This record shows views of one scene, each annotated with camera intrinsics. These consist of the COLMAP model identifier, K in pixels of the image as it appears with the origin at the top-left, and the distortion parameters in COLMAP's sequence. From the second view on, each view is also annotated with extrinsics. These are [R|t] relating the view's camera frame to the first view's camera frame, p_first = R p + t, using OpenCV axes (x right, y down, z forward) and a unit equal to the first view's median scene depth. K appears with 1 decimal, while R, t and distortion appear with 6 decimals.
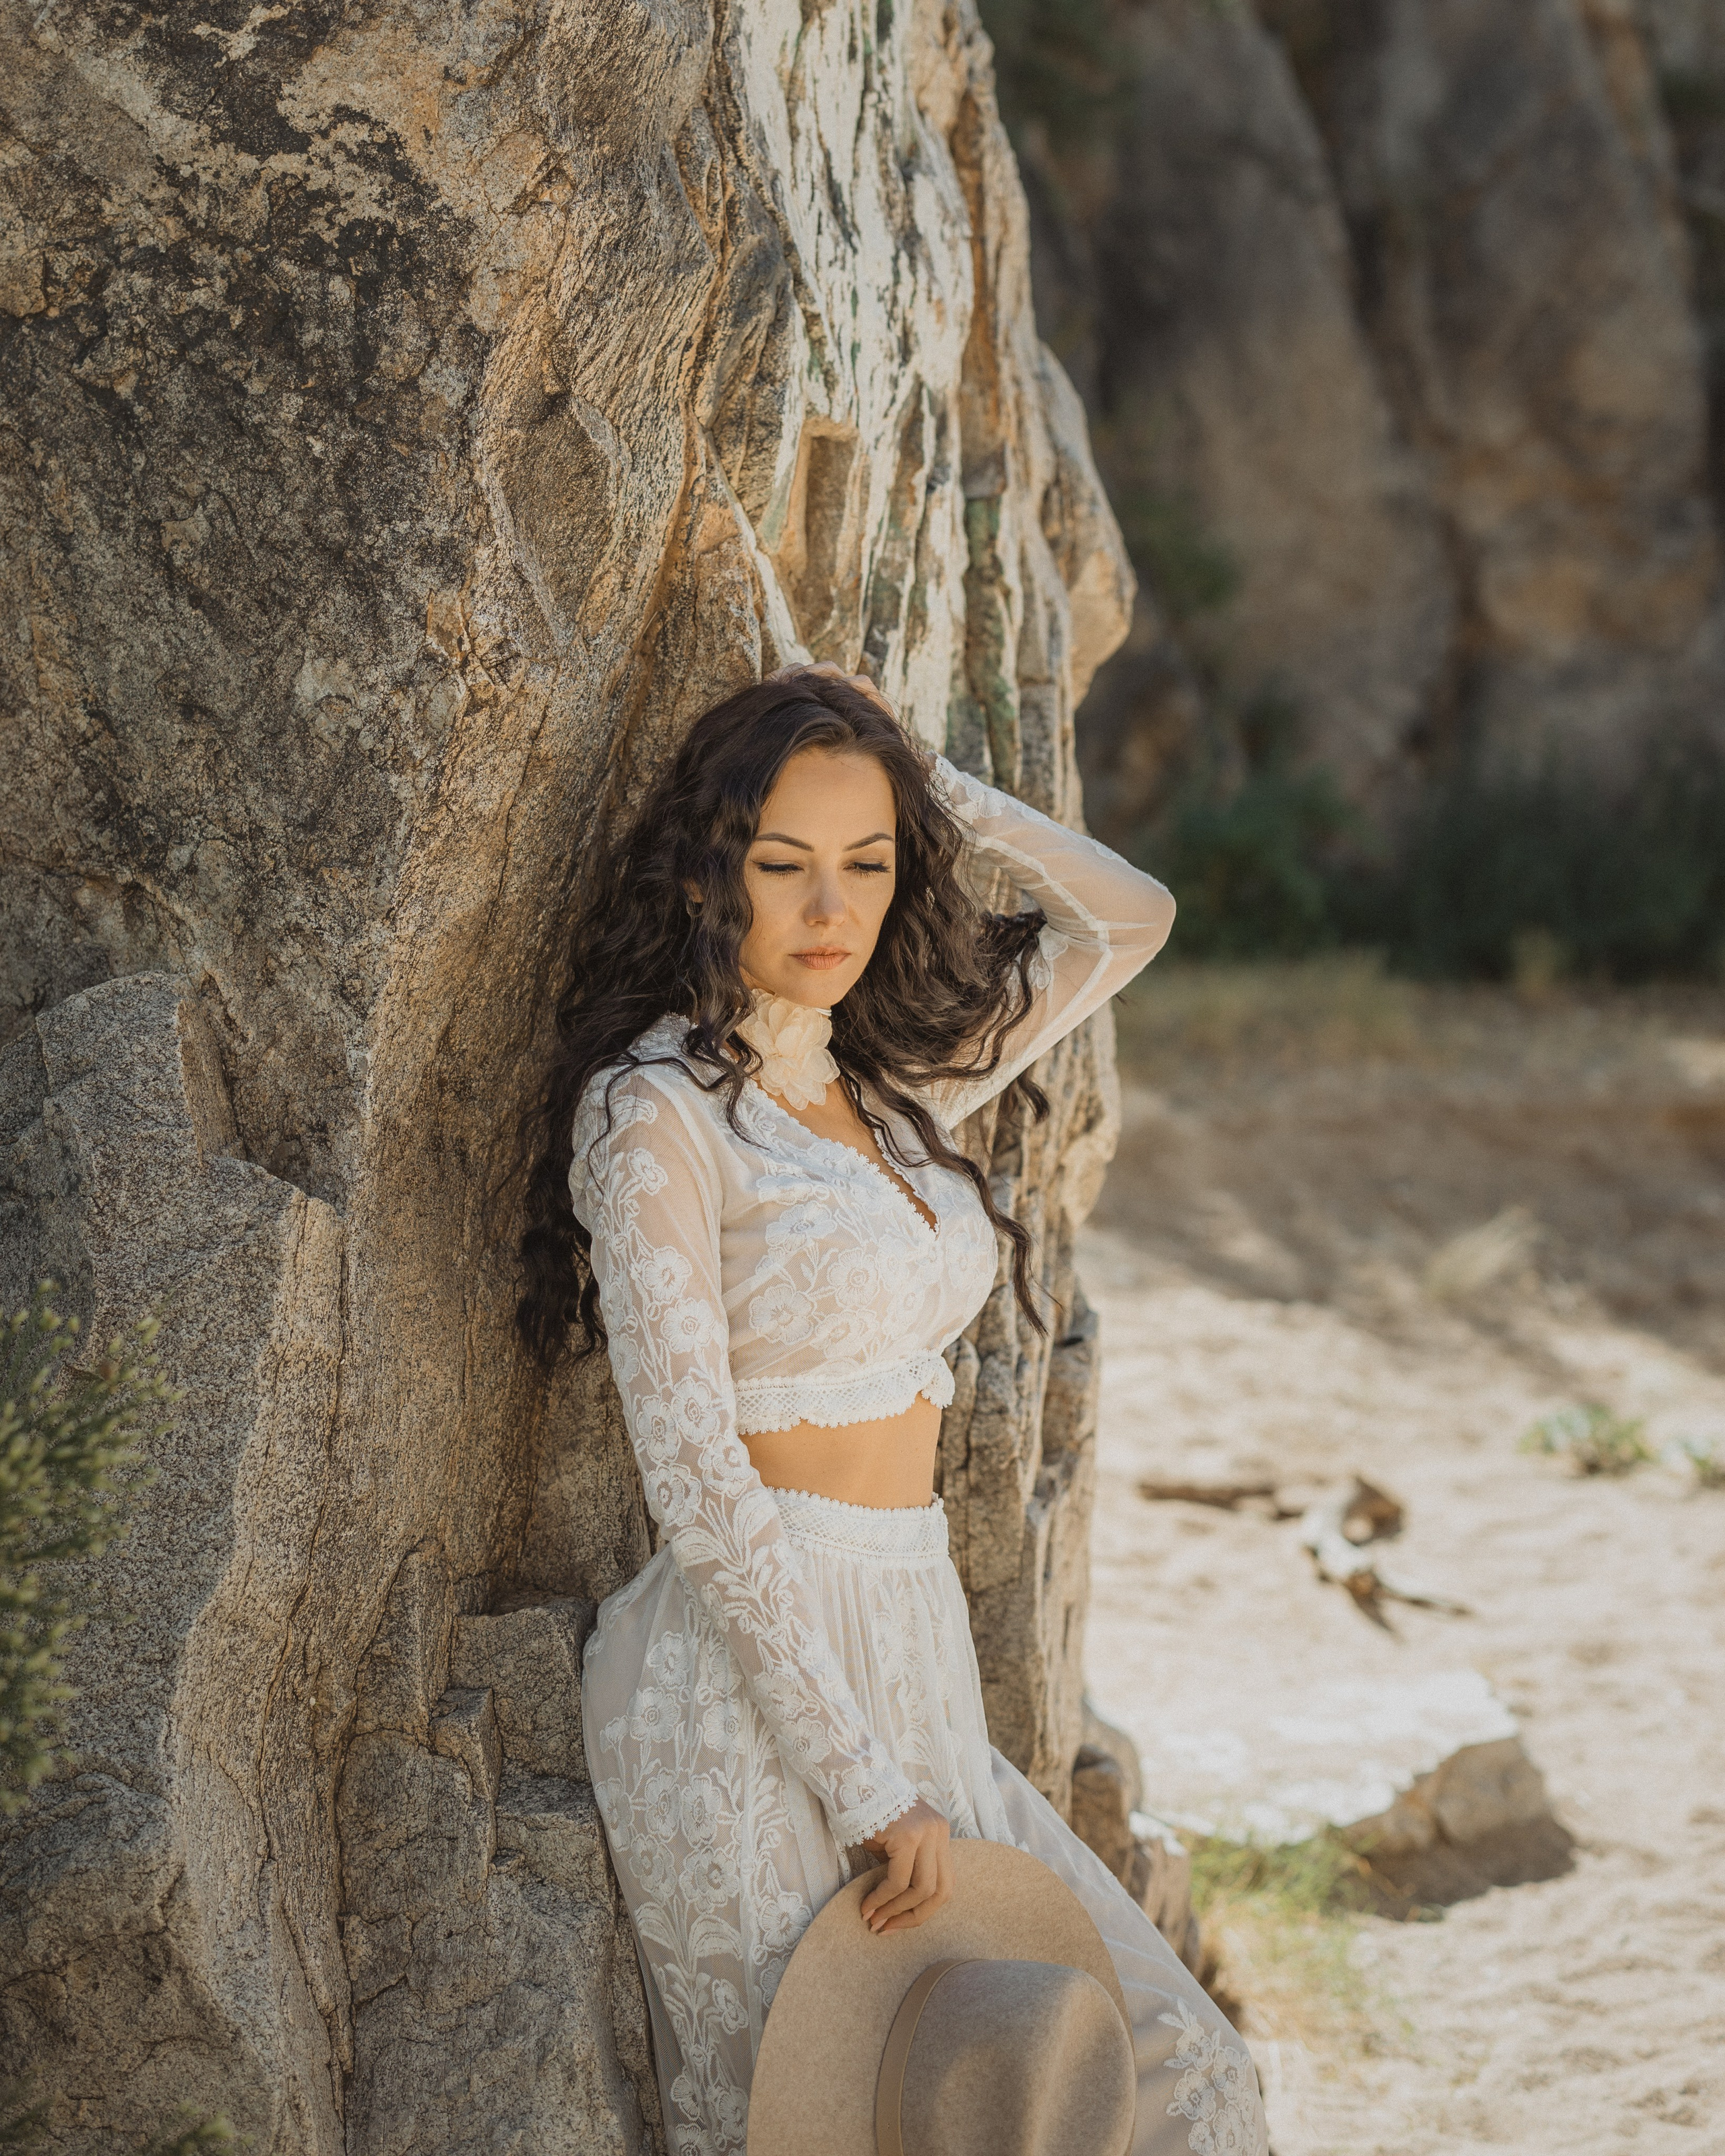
lens RADIAL K [[4388.5, 0, 990.8], [0, 4388.5, 839.4], [0, 0, 1]] dist [0.032231, -0.118130]
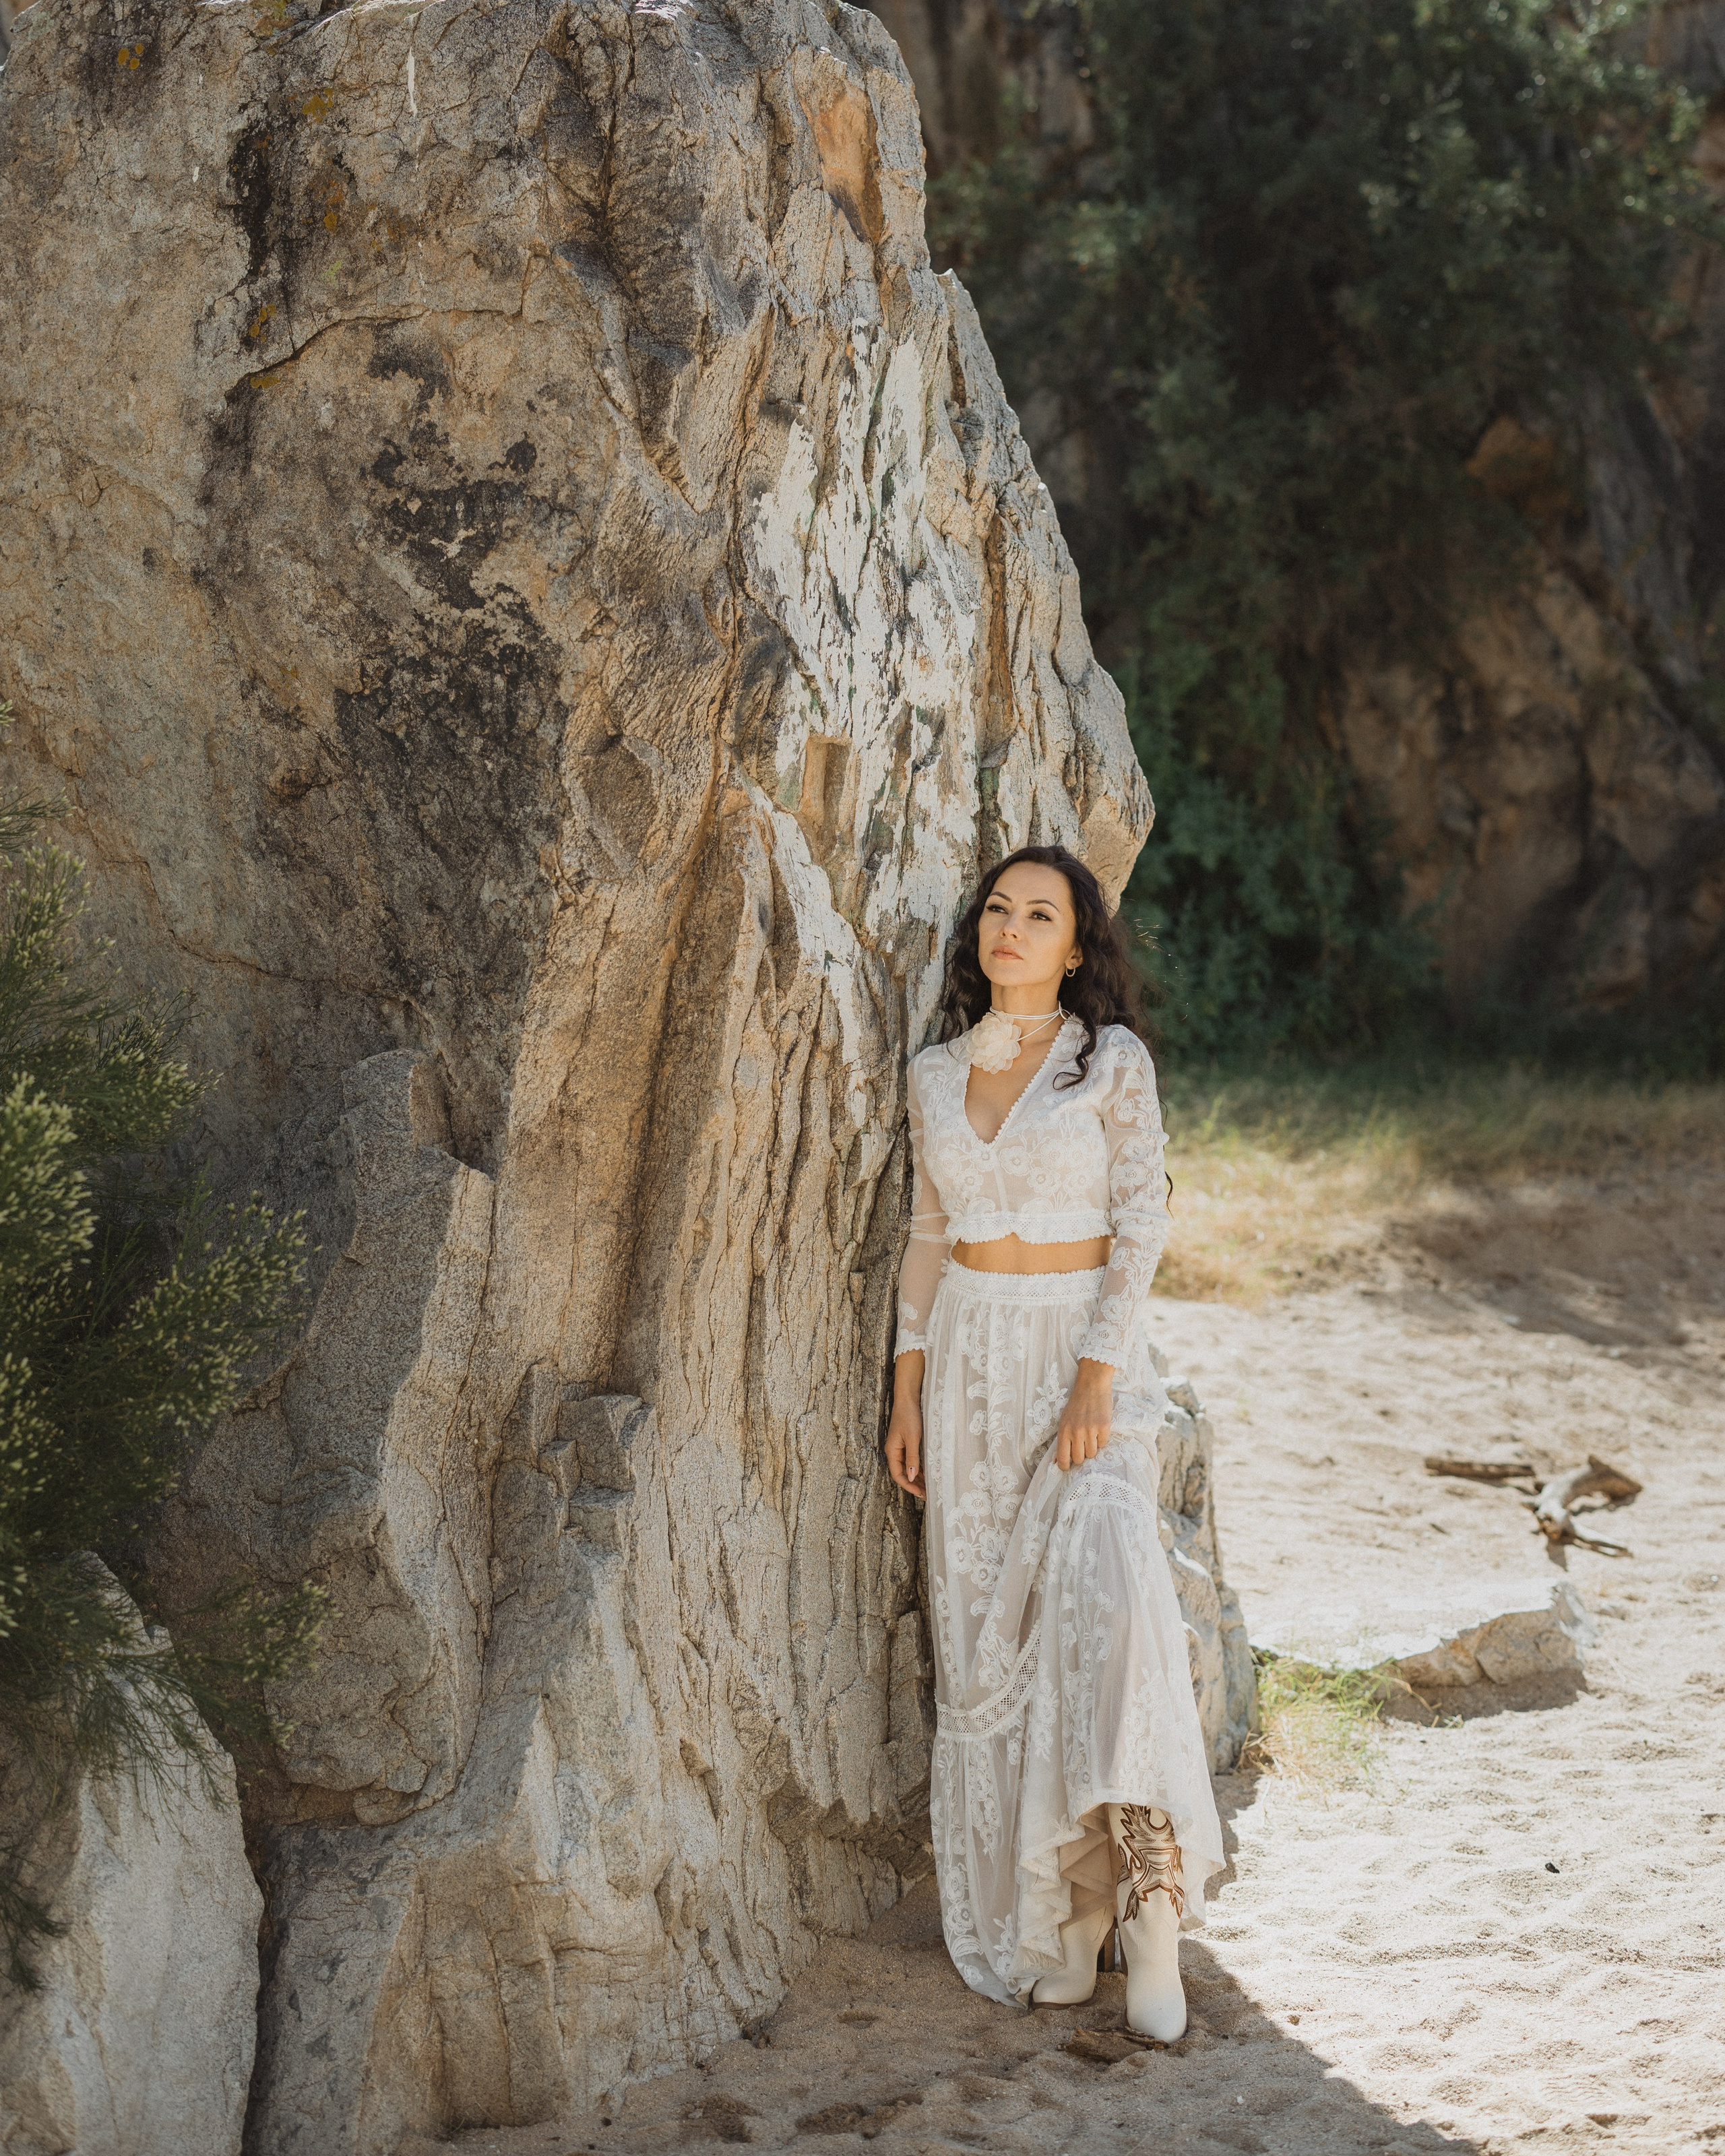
lens RADIAL K [[4388.5, 0, 990.8], [0, 4388.5, 839.4], [0, 0, 1]] dist [0.032231, -0.118130]
pose [[0.974420, -0.005715, -0.224664, 0.463998], [-0.001048, 0.999550, -0.029971, -0.002968], [0.224734, 0.029440, 0.973975, -0.748423]]
